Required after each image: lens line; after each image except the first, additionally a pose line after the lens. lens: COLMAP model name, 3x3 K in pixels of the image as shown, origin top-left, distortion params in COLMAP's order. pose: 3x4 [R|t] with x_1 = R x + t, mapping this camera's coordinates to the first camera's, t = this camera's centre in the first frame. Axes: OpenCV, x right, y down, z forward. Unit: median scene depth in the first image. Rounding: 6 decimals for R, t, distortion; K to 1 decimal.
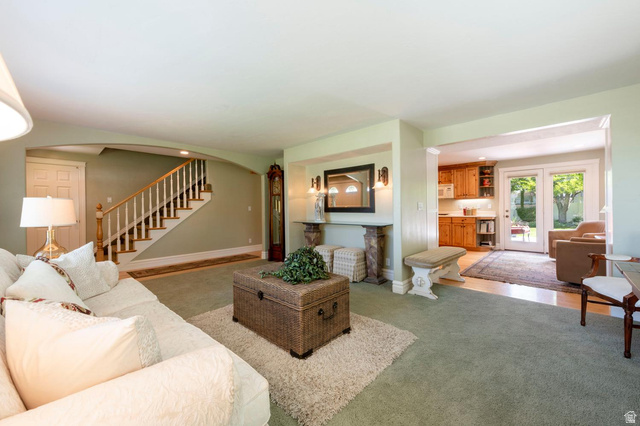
lens RADIAL K [[251.3, 0, 318.5], [0, 251.3, 211.3], [0, 0, 1]] dist [0.000528, 0.000009]
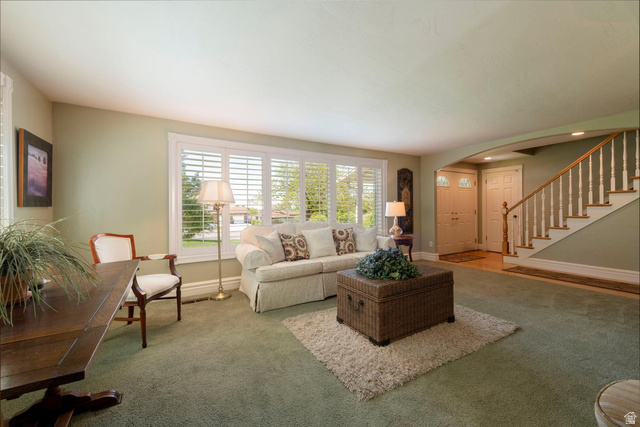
lens RADIAL K [[255.4, 0, 318.6], [0, 255.4, 211.4], [0, 0, 1]] dist [0.001034, 0.000048]
pose [[-0.307034, 0.017528, -0.951537, 0.926365], [0.005486, 0.999846, 0.016648, -0.016240], [0.951683, -0.000109, -0.307083, 0.964348]]
